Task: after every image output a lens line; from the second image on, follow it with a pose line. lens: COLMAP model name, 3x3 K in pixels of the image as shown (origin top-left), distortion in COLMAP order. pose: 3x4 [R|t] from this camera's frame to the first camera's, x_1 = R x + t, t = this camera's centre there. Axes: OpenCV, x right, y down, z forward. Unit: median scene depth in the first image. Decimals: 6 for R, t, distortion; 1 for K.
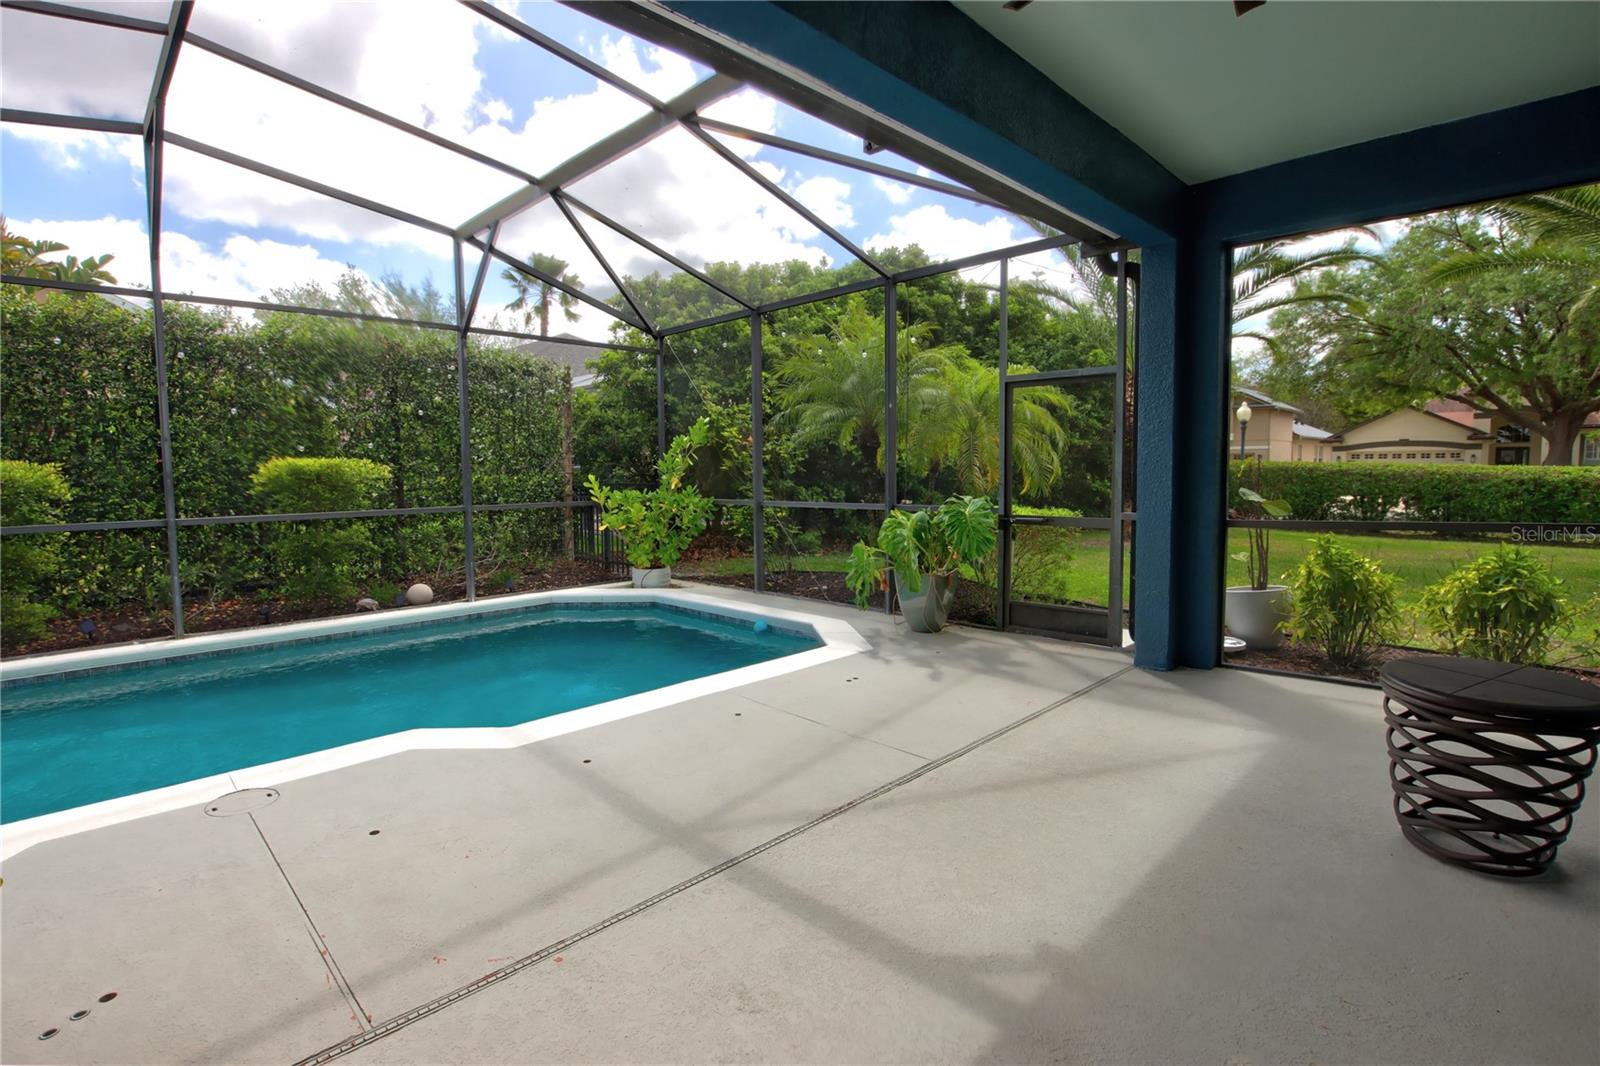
lens RADIAL K [[754.7, 0, 803.0], [0, 754.7, 527.1], [0, 0, 1]] dist [-0.020744, 0.000370]
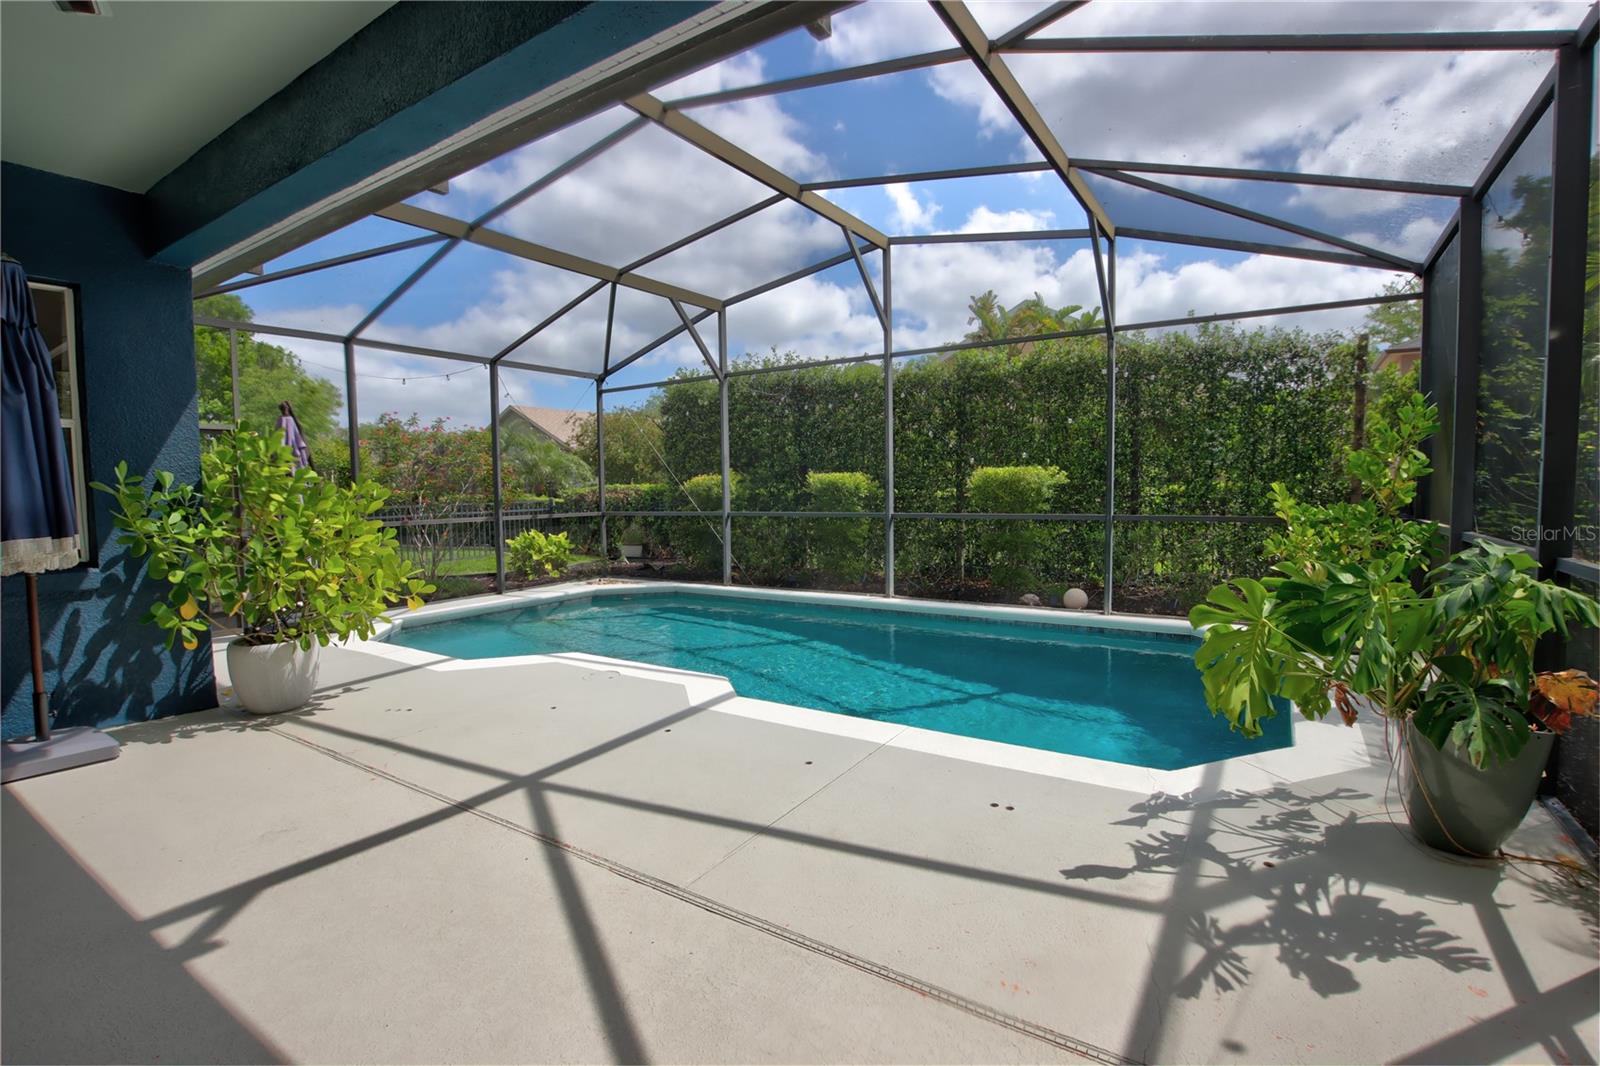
lens RADIAL K [[737.5, 0, 788.6], [0, 737.5, 527.1], [0, 0, 1]] dist [-0.011207, 0.000227]
pose [[0.192108, 0.064819, -0.979231, 0.710818], [-0.060664, 0.996693, 0.054073, -0.070865], [0.979497, 0.049016, 0.195405, 0.764431]]
